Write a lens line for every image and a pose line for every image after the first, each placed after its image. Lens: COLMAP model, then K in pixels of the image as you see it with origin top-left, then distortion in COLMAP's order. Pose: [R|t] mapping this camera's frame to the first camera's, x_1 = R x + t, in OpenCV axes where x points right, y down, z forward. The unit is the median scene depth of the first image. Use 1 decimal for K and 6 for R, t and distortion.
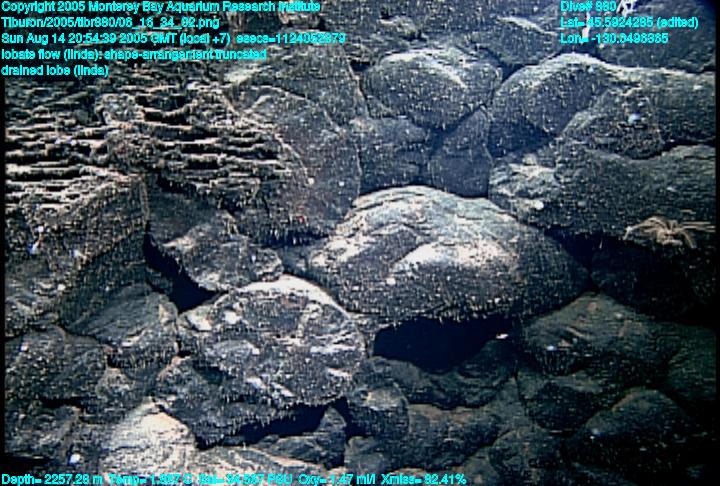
lens RADIAL K [[484.7, 0, 346.7], [0, 484.7, 244.8], [0, 0, 1]] dist [-0.106200, 0.110512]
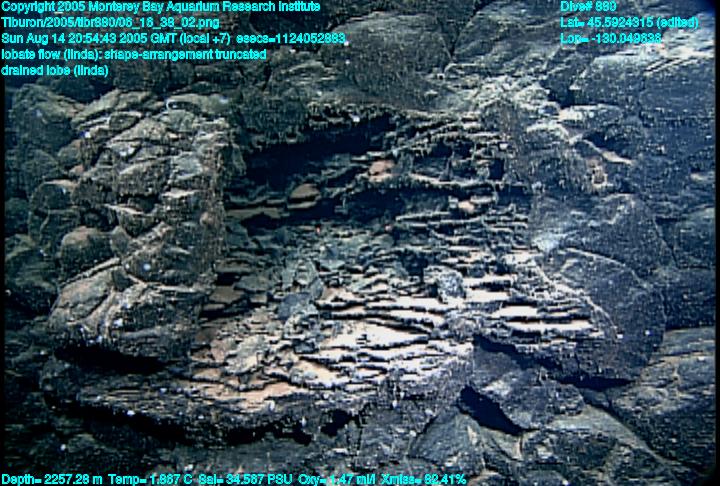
lens RADIAL K [[484.7, 0, 346.7], [0, 484.7, 244.8], [0, 0, 1]] dist [-0.106200, 0.110512]
pose [[0.930731, -0.034981, -0.364027, -0.249340], [0.039391, 0.999213, 0.004695, -0.363784], [0.363576, -0.018709, 0.931377, -0.200057]]
